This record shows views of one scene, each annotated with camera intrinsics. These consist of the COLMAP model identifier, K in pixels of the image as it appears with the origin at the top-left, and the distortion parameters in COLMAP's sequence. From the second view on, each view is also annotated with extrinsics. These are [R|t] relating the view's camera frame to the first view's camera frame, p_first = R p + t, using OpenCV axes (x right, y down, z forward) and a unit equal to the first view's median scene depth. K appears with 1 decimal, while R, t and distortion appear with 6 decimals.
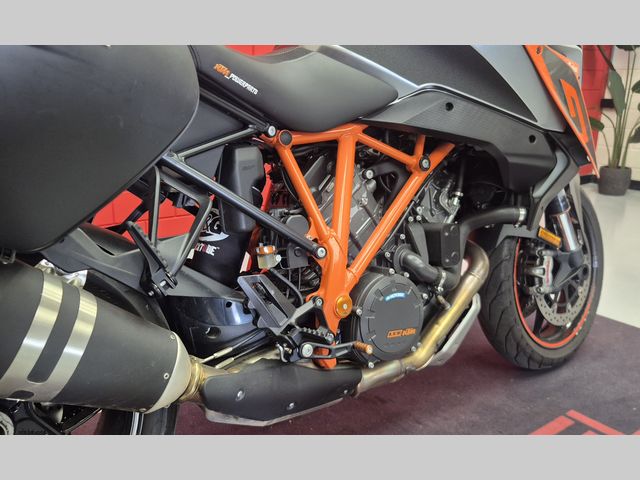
lens RADIAL K [[616.3, 0, 287.8], [0, 616.3, 240.7], [0, 0, 1]] dist [0.080222, -0.151816]
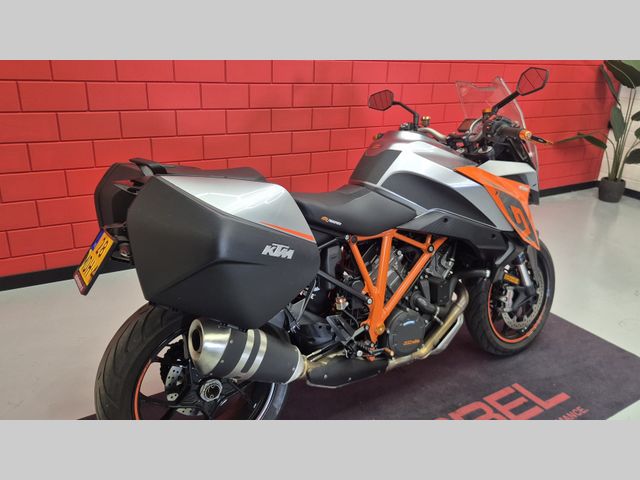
lens RADIAL K [[549.0, 0, 320.0], [0, 549.0, 240.0], [0, 0, 1]] dist [0.005396, -0.002408]
pose [[0.997794, 0.049762, -0.043938, -0.028672], [-0.045998, 0.995498, 0.082877, -0.261217], [0.047865, -0.080673, 0.995591, -0.579074]]
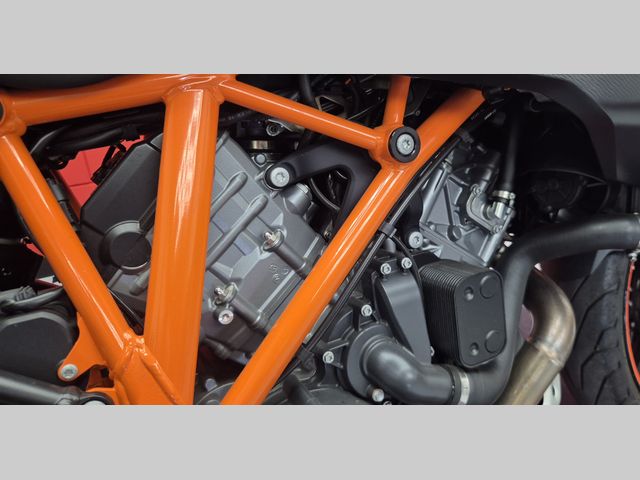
lens RADIAL K [[549.0, 0, 320.0], [0, 549.0, 240.0], [0, 0, 1]] dist [0.005396, -0.002408]
pose [[0.988131, -0.043454, -0.147337, 0.211995], [0.055705, 0.995232, 0.080069, -0.090665], [0.143156, -0.087327, 0.985840, 0.604107]]
